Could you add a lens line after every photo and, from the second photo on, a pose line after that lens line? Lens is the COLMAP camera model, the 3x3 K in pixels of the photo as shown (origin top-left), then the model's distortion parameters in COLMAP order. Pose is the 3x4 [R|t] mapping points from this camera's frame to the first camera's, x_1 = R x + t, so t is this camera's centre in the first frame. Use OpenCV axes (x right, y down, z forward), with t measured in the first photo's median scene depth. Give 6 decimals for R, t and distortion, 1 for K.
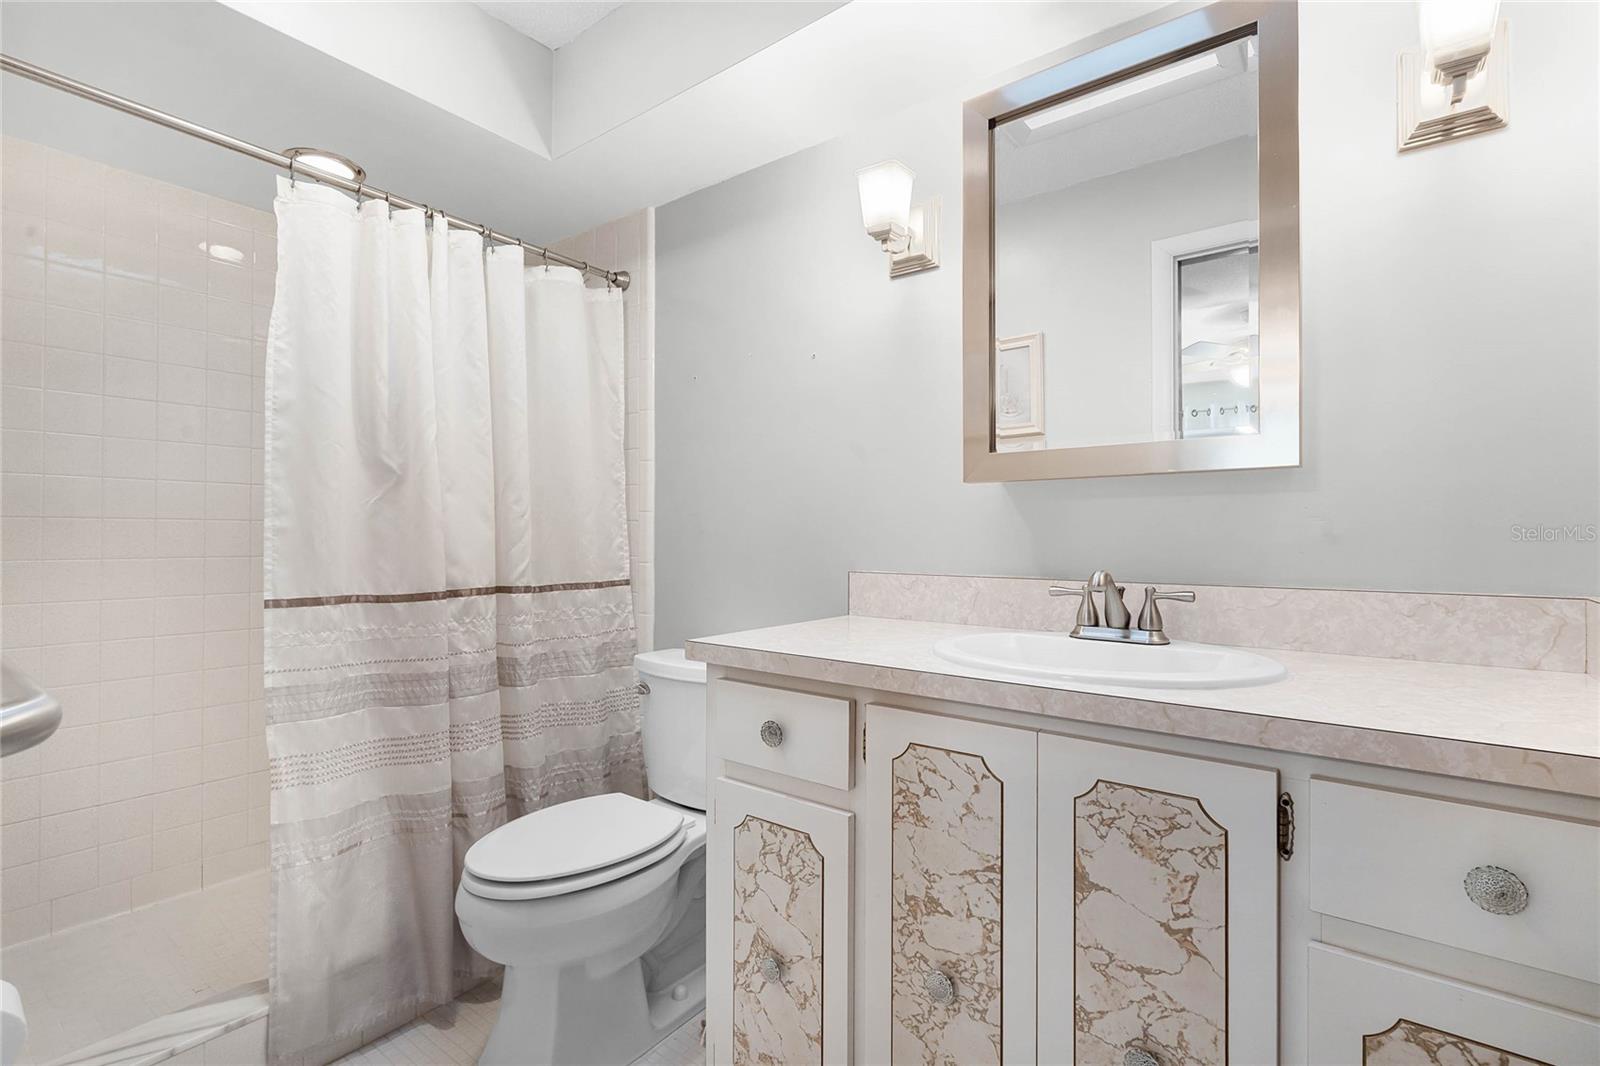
lens RADIAL K [[724.3, 0, 806.1], [0, 724.3, 535.5], [0, 0, 1]] dist [-0.001259, -0.000658]
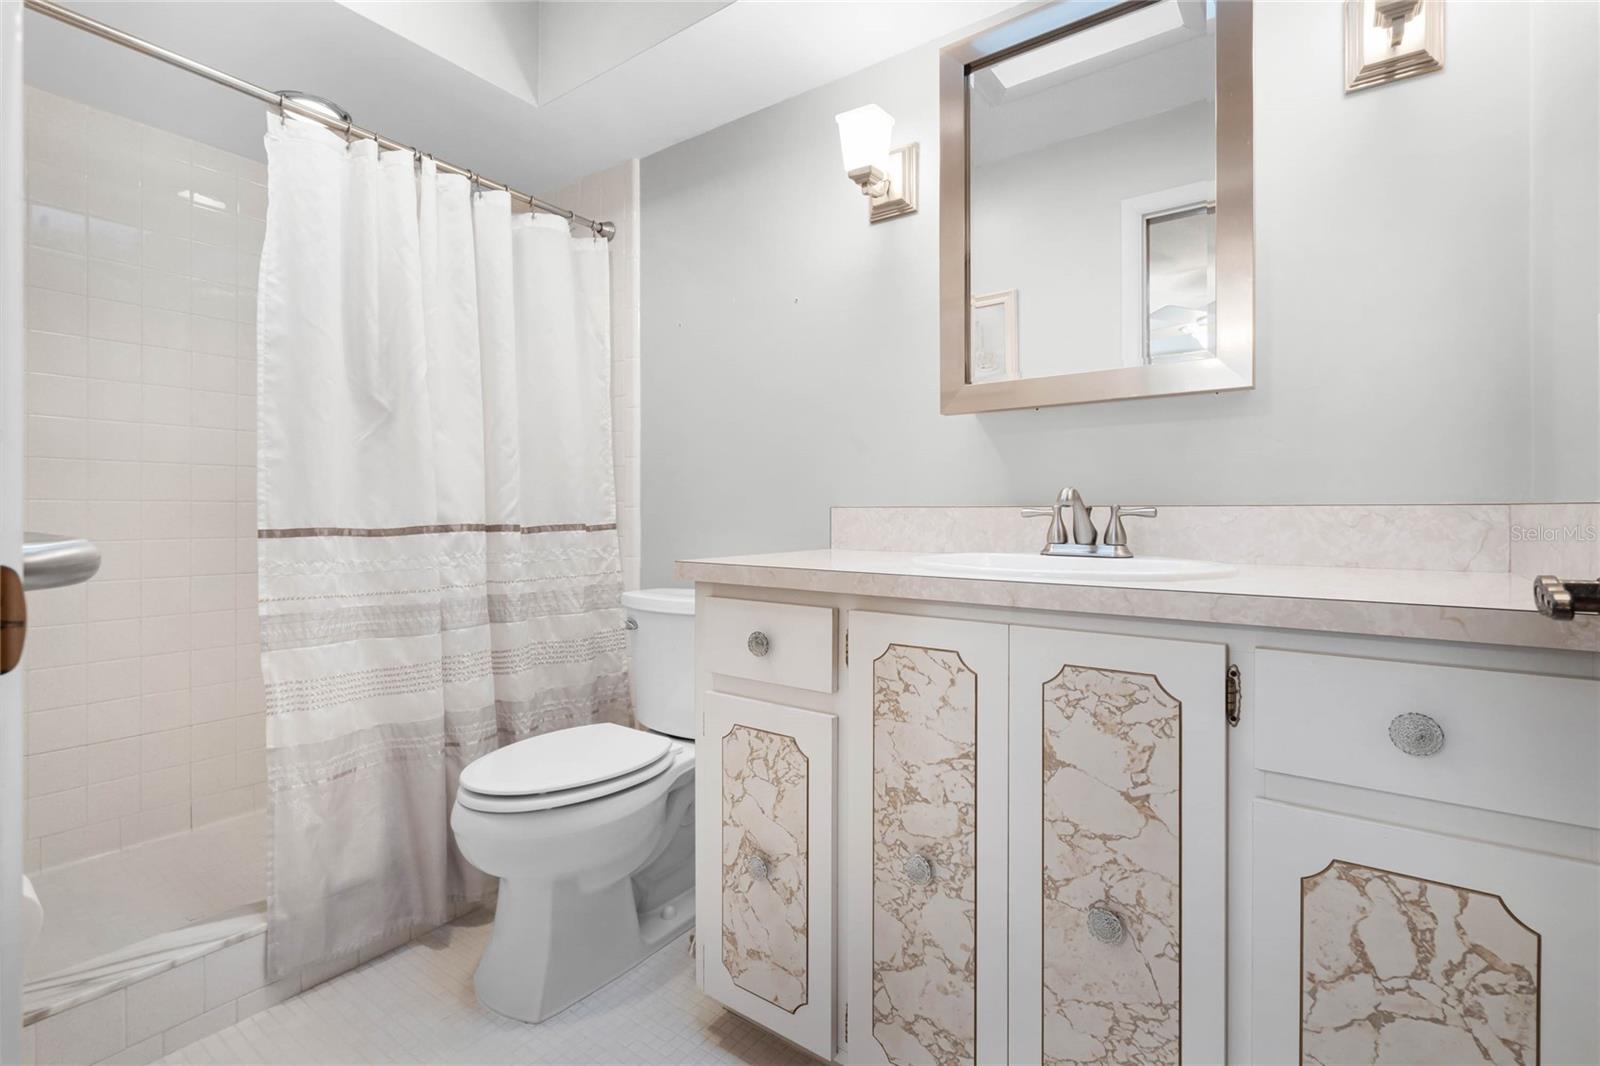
lens RADIAL K [[719.5, 0, 806.6], [0, 719.5, 516.6], [0, 0, 1]] dist [-0.002400, 0.000140]
pose [[0.999597, -0.002204, 0.028296, -0.005581], [0.001976, 0.999965, 0.008080, 0.064694], [-0.028313, -0.008021, 0.999567, -0.033129]]
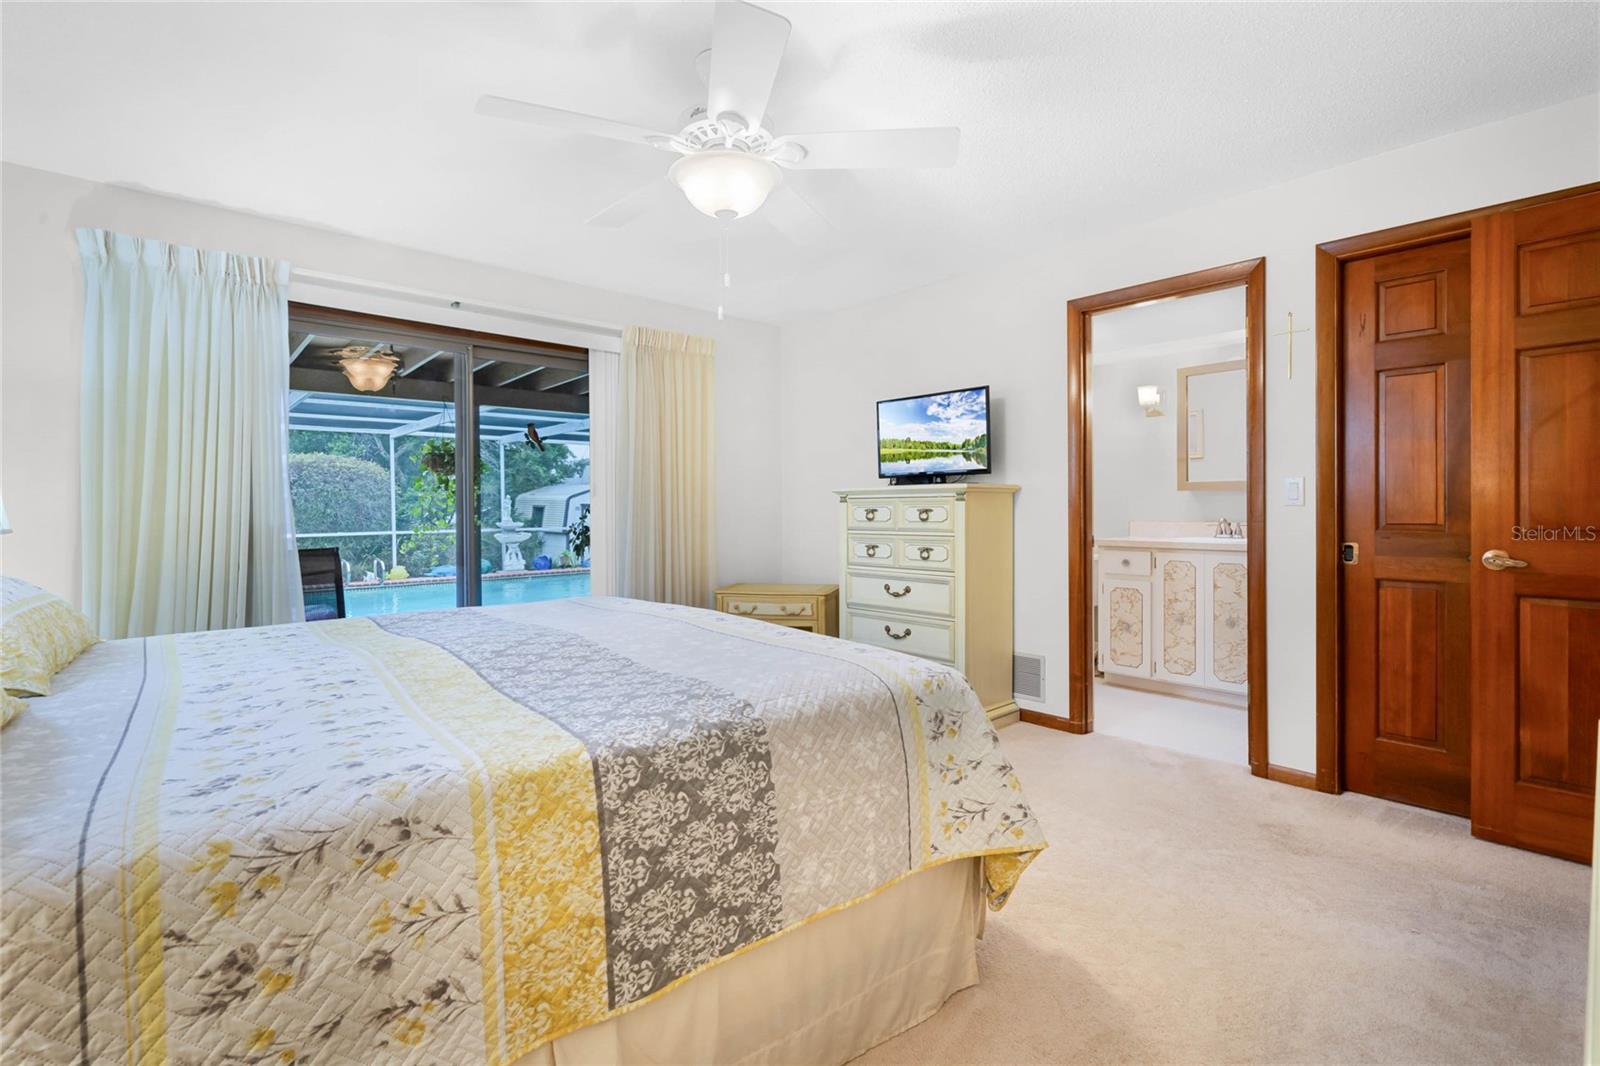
lens RADIAL K [[719.5, 0, 806.6], [0, 719.5, 516.6], [0, 0, 1]] dist [-0.002400, 0.000140]
pose [[0.983117, -0.007994, -0.182804, -0.767705], [0.011004, 0.999820, 0.015458, -0.027027], [0.182648, -0.017209, 0.983028, -2.280276]]
